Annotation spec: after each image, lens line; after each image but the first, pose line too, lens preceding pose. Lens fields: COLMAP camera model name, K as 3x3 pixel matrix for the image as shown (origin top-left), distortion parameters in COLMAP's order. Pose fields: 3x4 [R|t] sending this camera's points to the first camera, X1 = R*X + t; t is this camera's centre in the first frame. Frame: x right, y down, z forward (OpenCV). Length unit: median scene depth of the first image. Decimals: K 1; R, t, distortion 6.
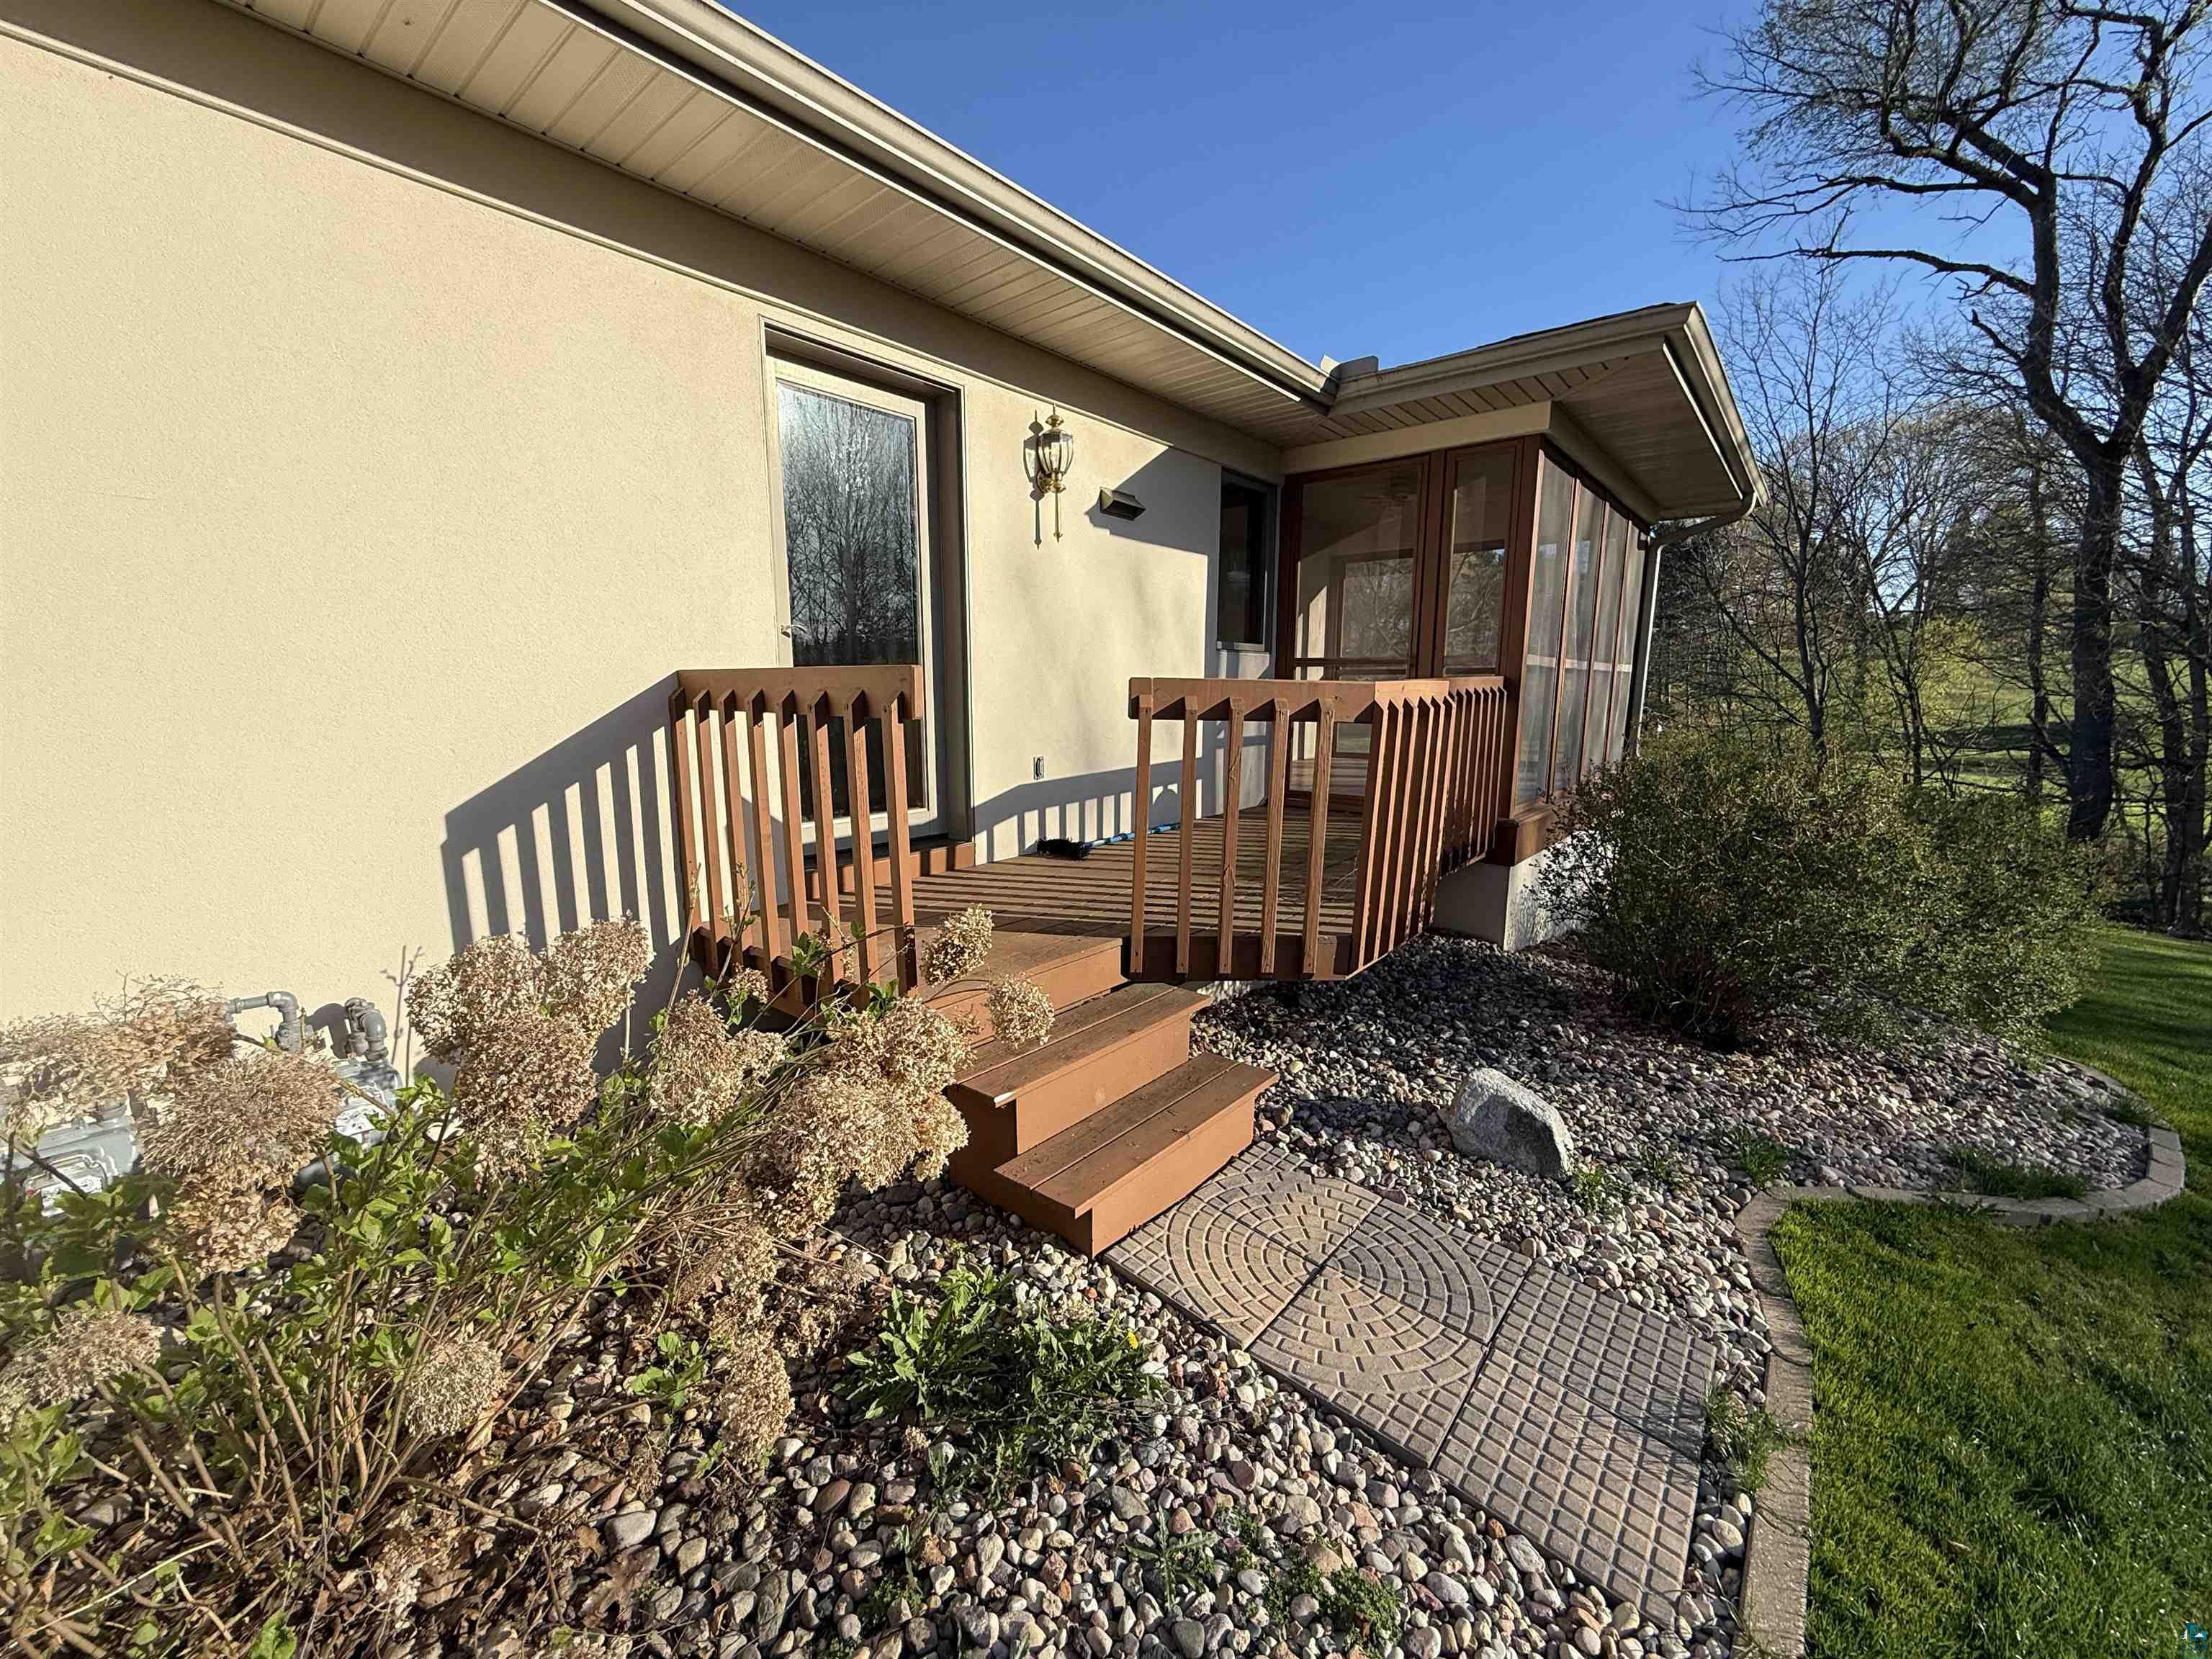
lens RADIAL K [[882.1, 0, 1105.8], [0, 882.1, 825.4], [0, 0, 1]] dist [-0.000262, 0.000300]
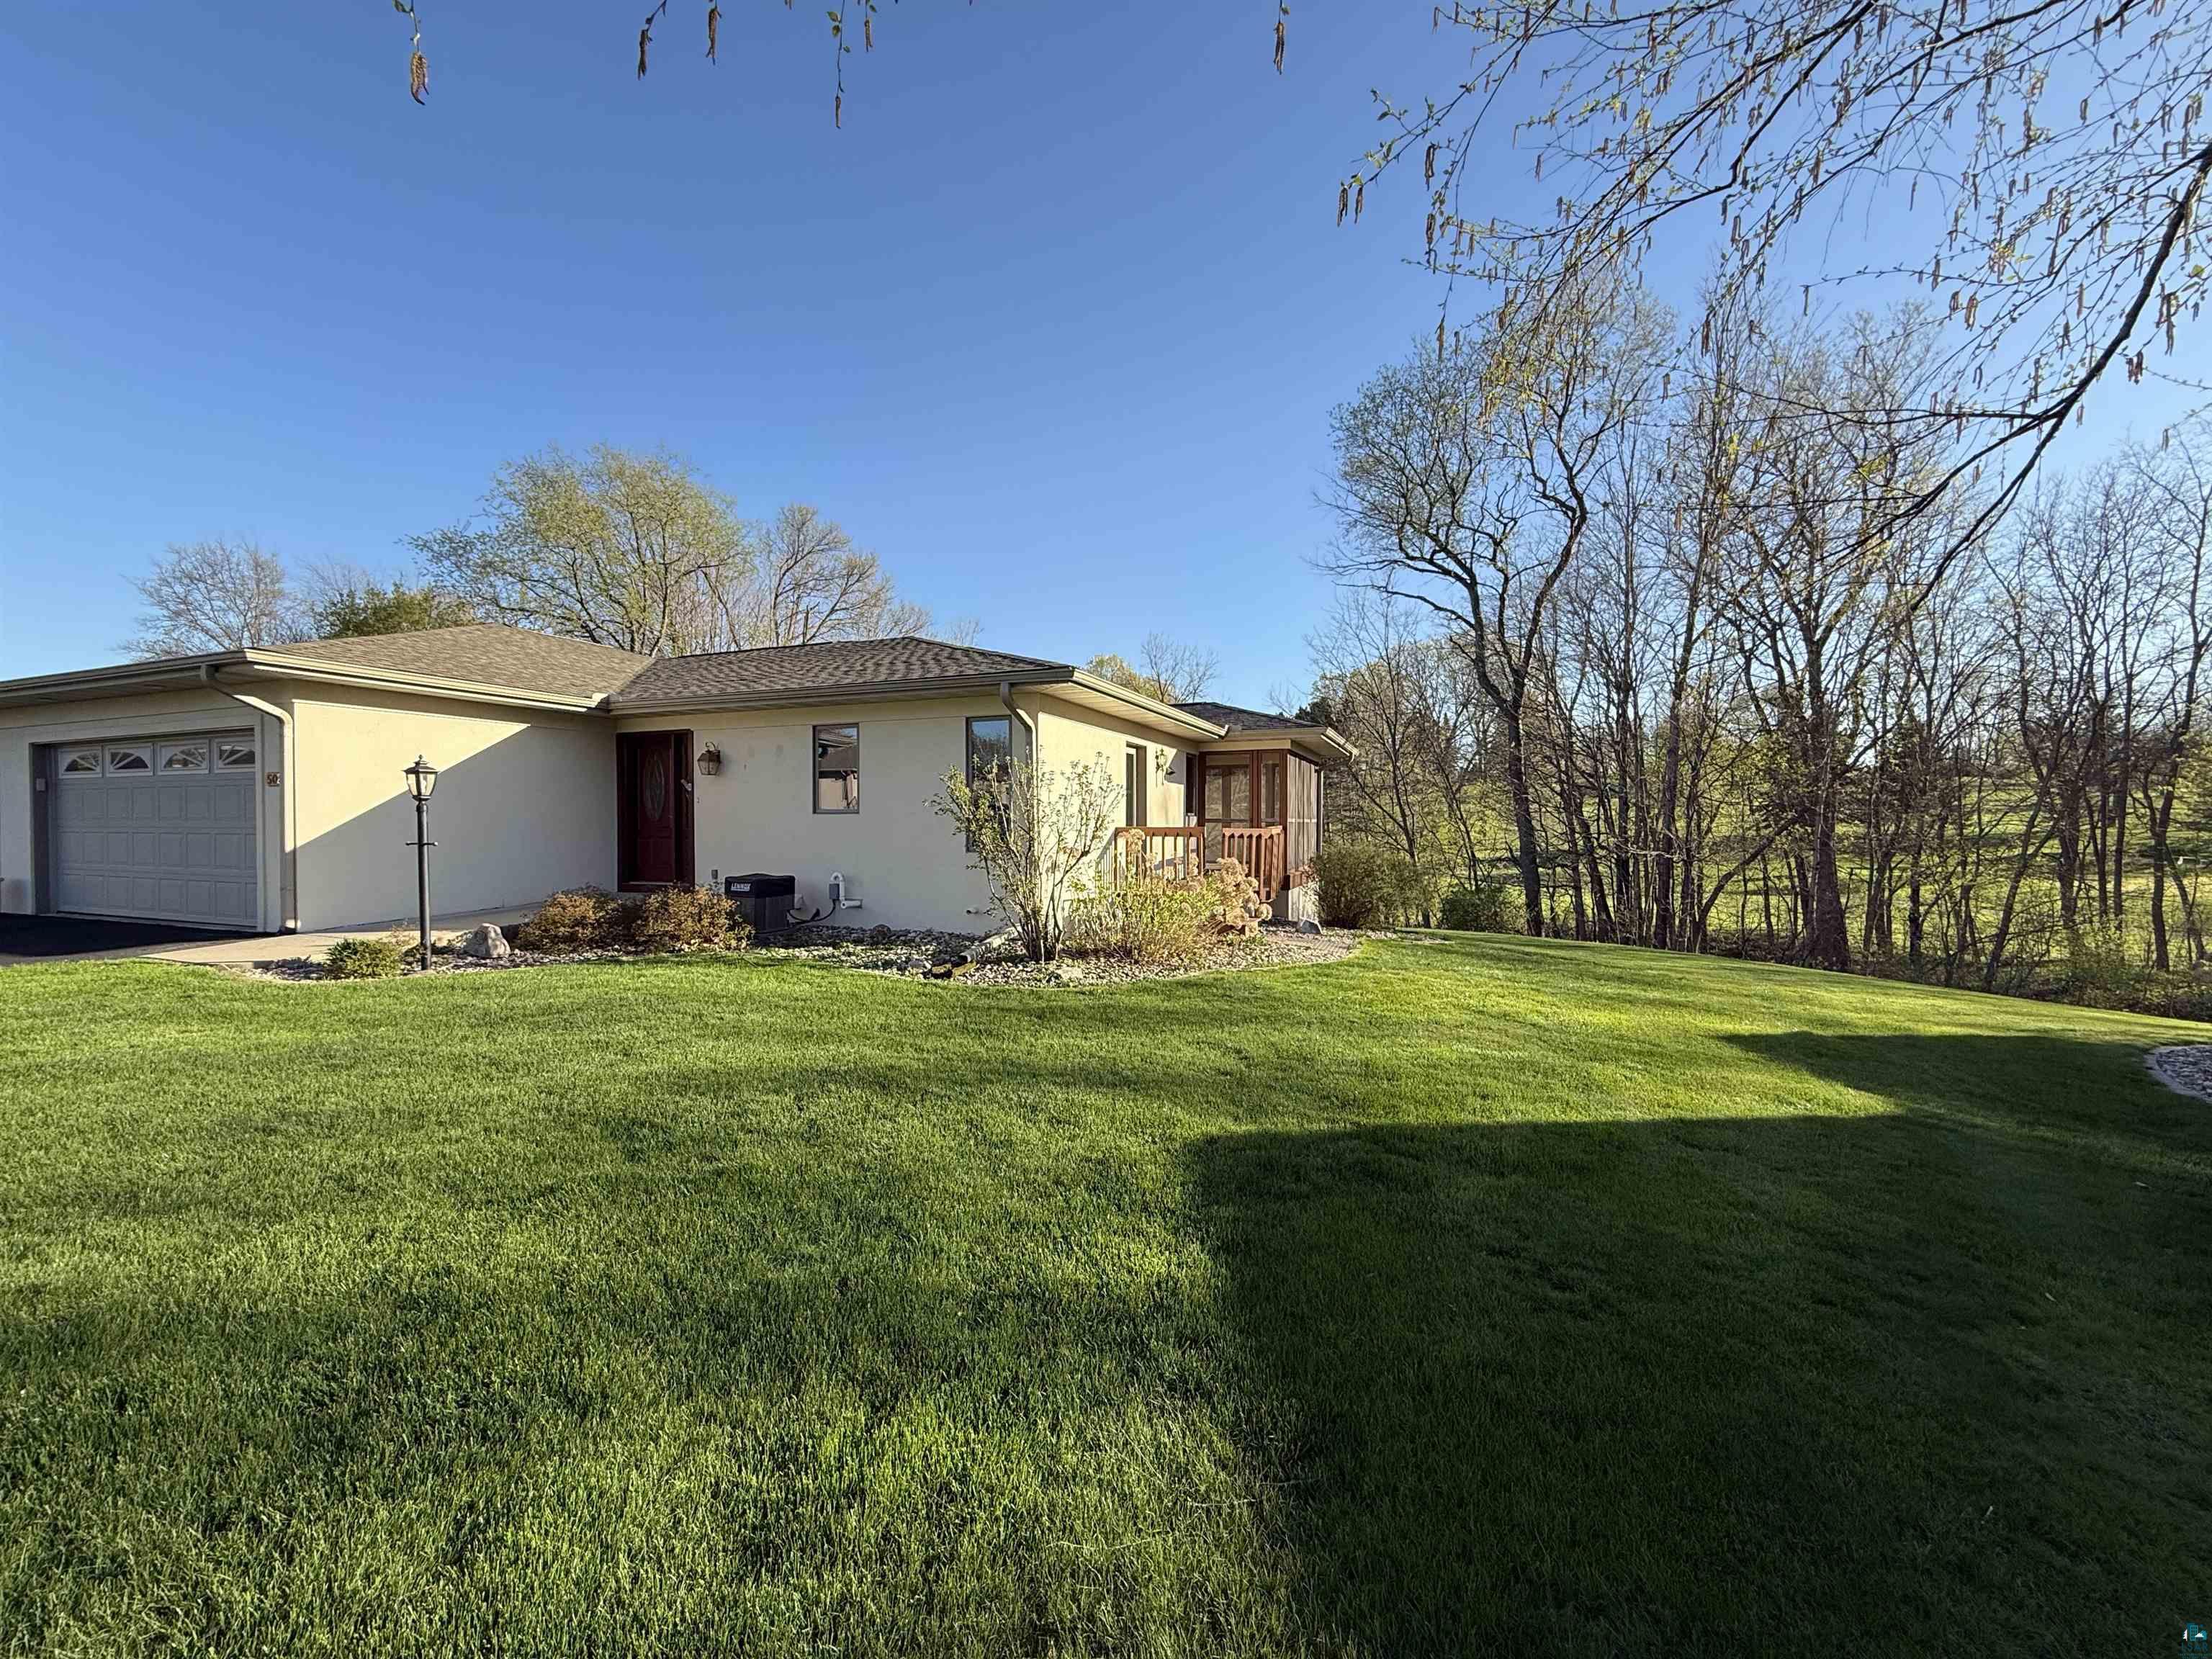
lens RADIAL K [[882.1, 0, 1103.2], [0, 882.1, 837.0], [0, 0, 1]] dist [-0.000262, 0.000300]
pose [[0.951464, -0.005789, 0.307706, -0.352670], [0.049488, 0.989690, -0.134403, 0.080660], [-0.303755, 0.143107, 0.941941, -0.547695]]
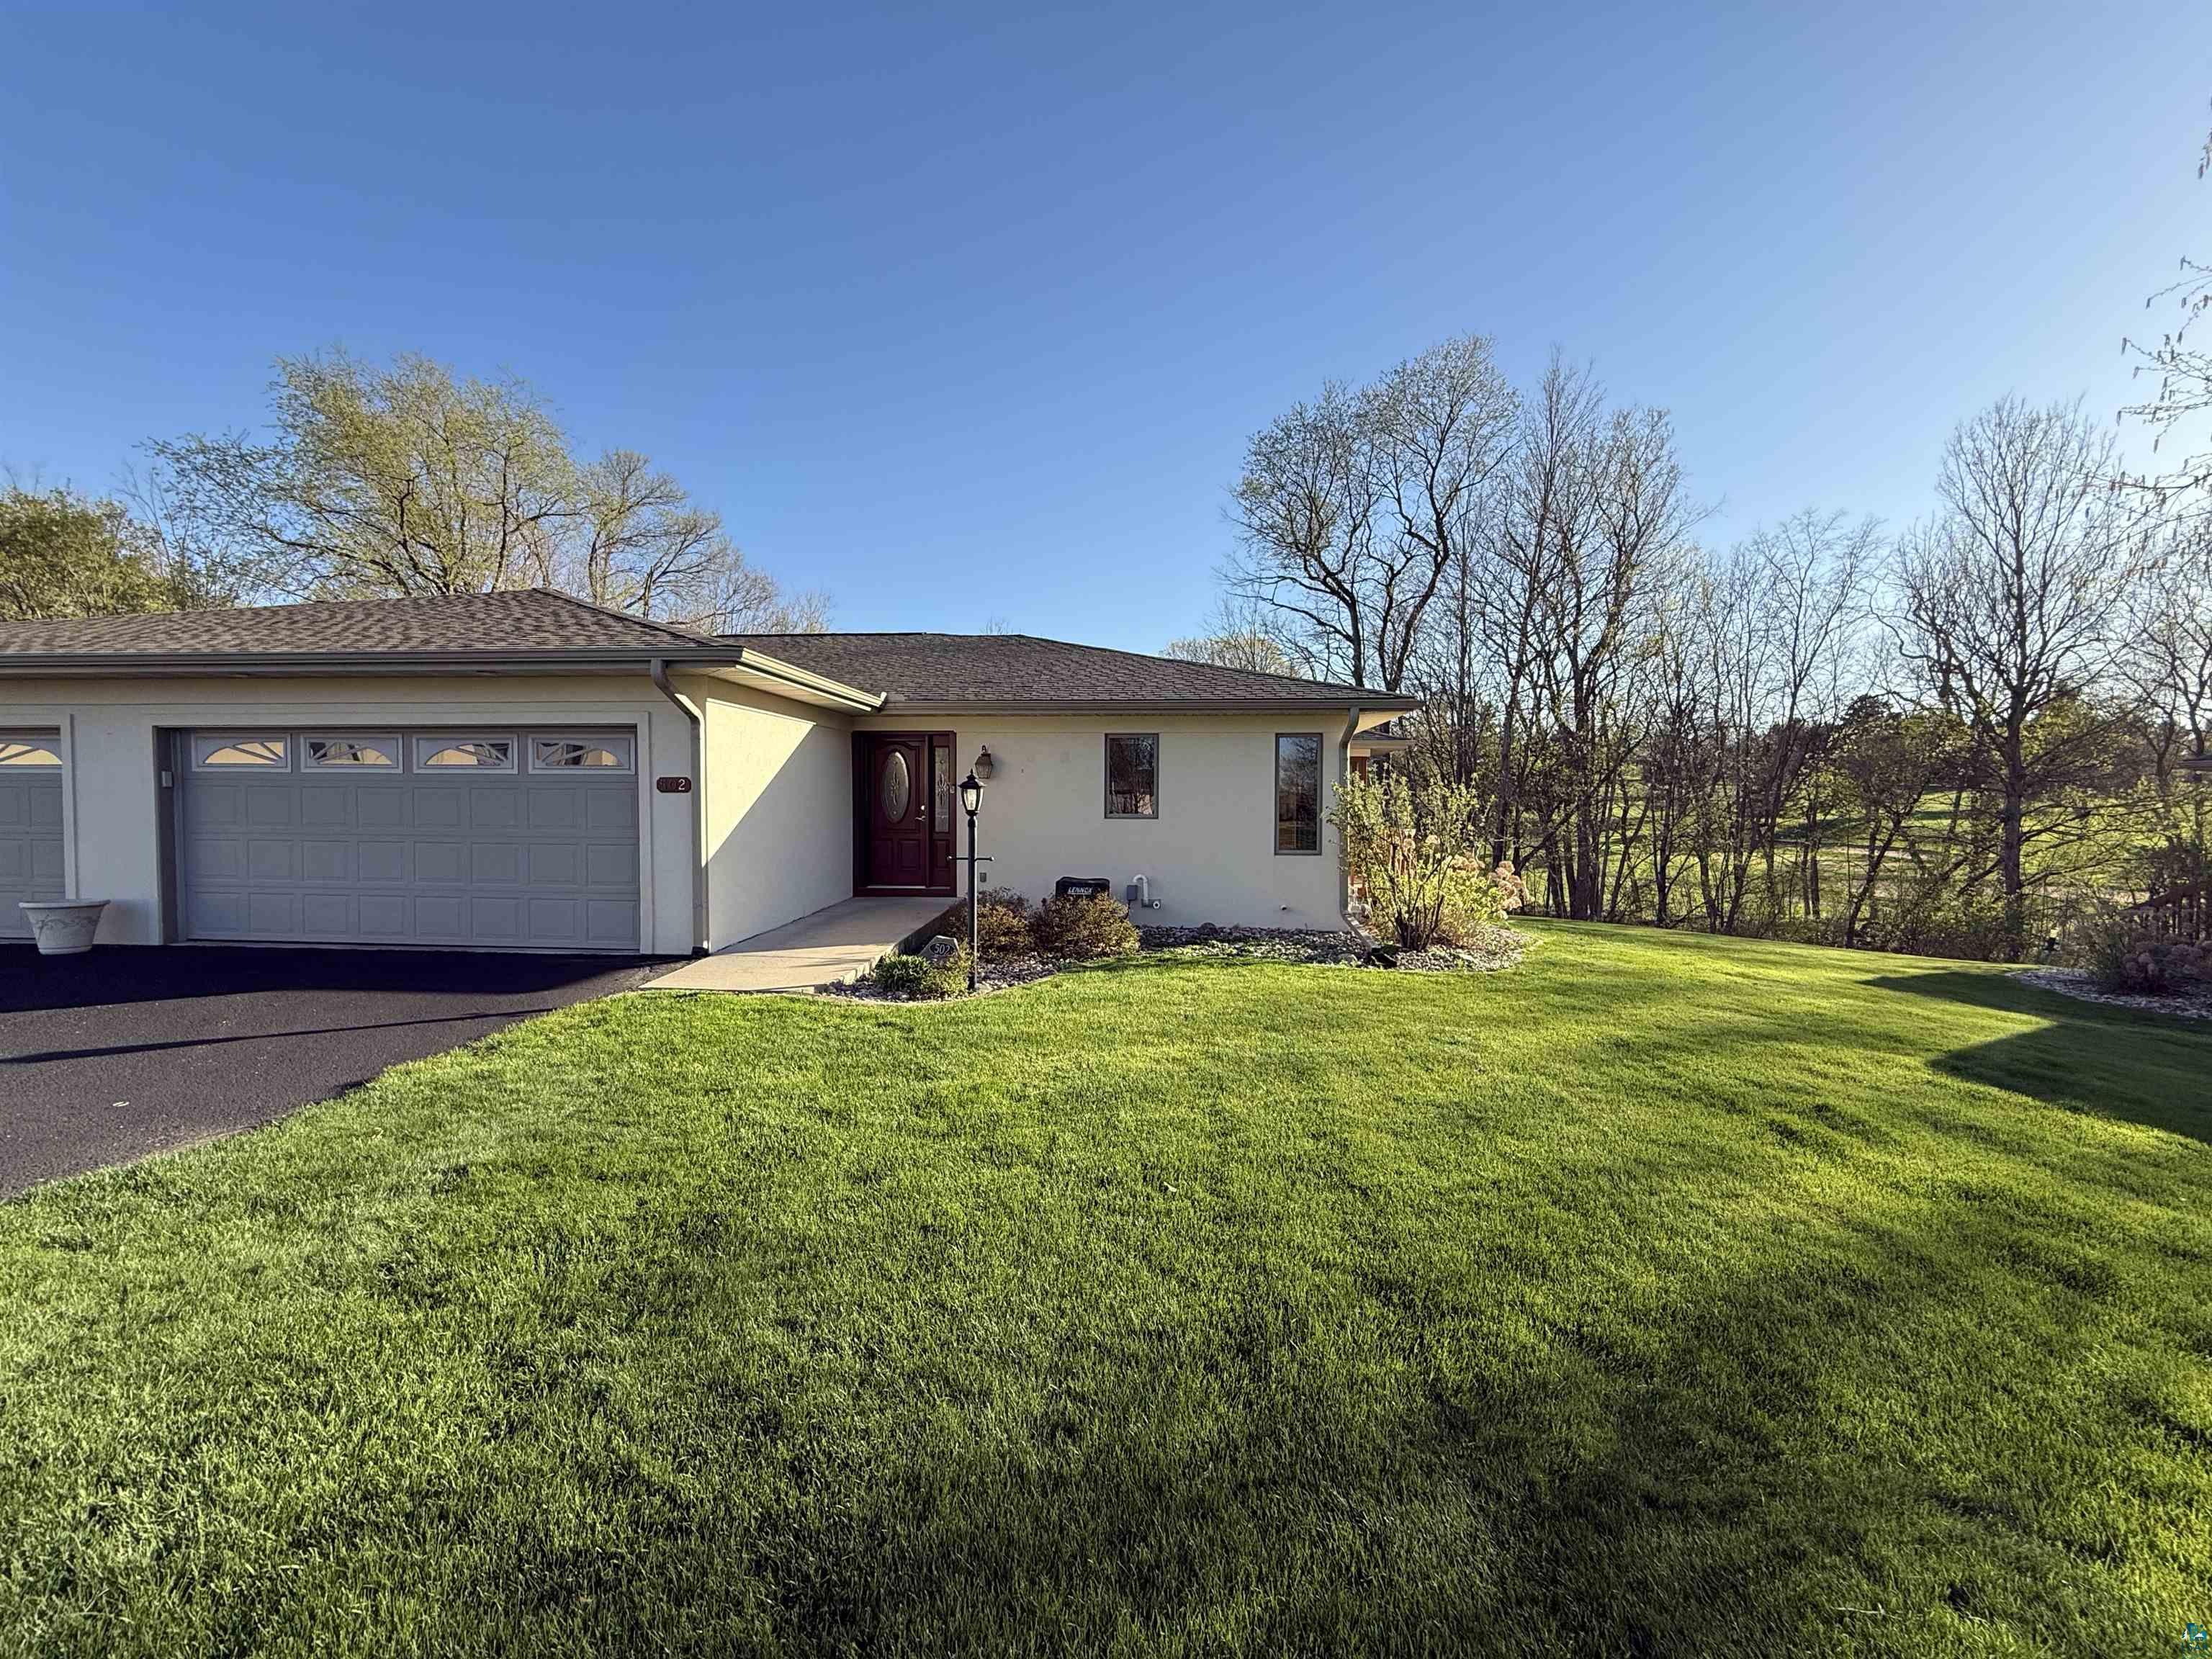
lens RADIAL K [[882.1, 0, 1115.3], [0, 882.1, 833.7], [0, 0, 1]] dist [-0.000262, 0.000300]
pose [[0.818024, -0.012263, 0.575054, -0.753939], [0.084328, 0.991526, -0.098815, 0.042627], [-0.568969, 0.129326, 0.812126, -0.417927]]
